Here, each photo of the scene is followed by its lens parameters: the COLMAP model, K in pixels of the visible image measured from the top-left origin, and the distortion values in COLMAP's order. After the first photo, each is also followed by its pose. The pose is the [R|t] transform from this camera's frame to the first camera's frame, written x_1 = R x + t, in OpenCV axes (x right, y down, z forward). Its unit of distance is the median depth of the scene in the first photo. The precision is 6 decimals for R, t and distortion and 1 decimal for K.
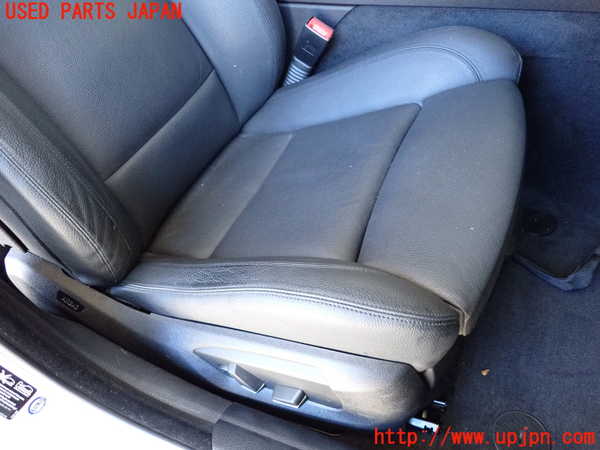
lens RADIAL K [[444.3, 0, 302.9], [0, 444.3, 223.6], [0, 0, 1]] dist [0.002632, -0.000713]
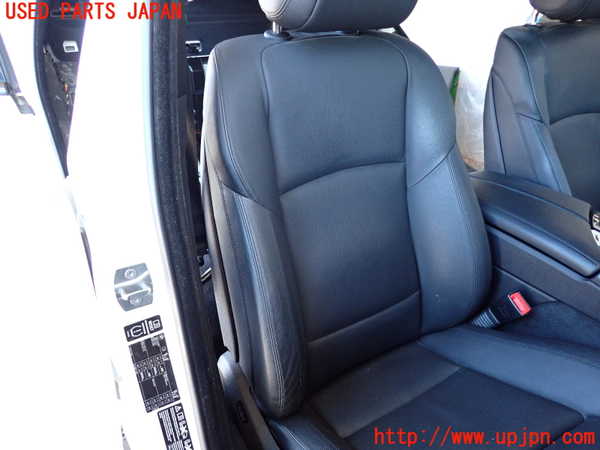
lens RADIAL K [[444.3, 0, 302.4], [0, 444.3, 228.3], [0, 0, 1]] dist [0.002632, -0.000713]
pose [[0.824959, 0.394523, -0.404715, -0.047487], [-0.490670, 0.855310, -0.166396, -0.169563], [0.280510, 0.335851, 0.899176, -0.357193]]
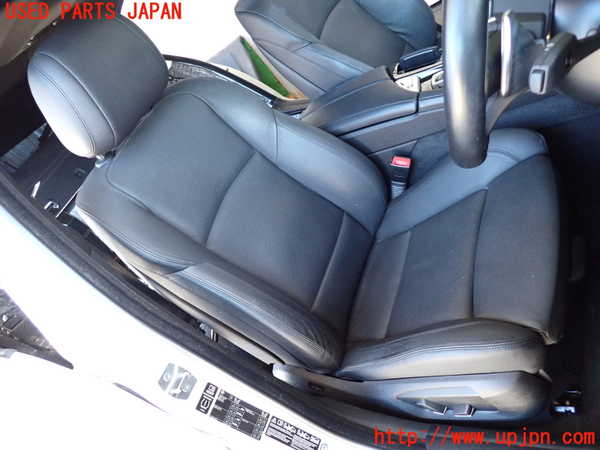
lens RADIAL K [[444.3, 0, 302.4], [0, 444.3, 225.1], [0, 0, 1]] dist [0.002632, -0.000713]
pose [[0.881471, -0.361091, -0.304339, 0.157760], [0.320646, 0.930773, -0.175638, -0.114085], [0.346692, 0.057235, 0.936231, -0.620387]]
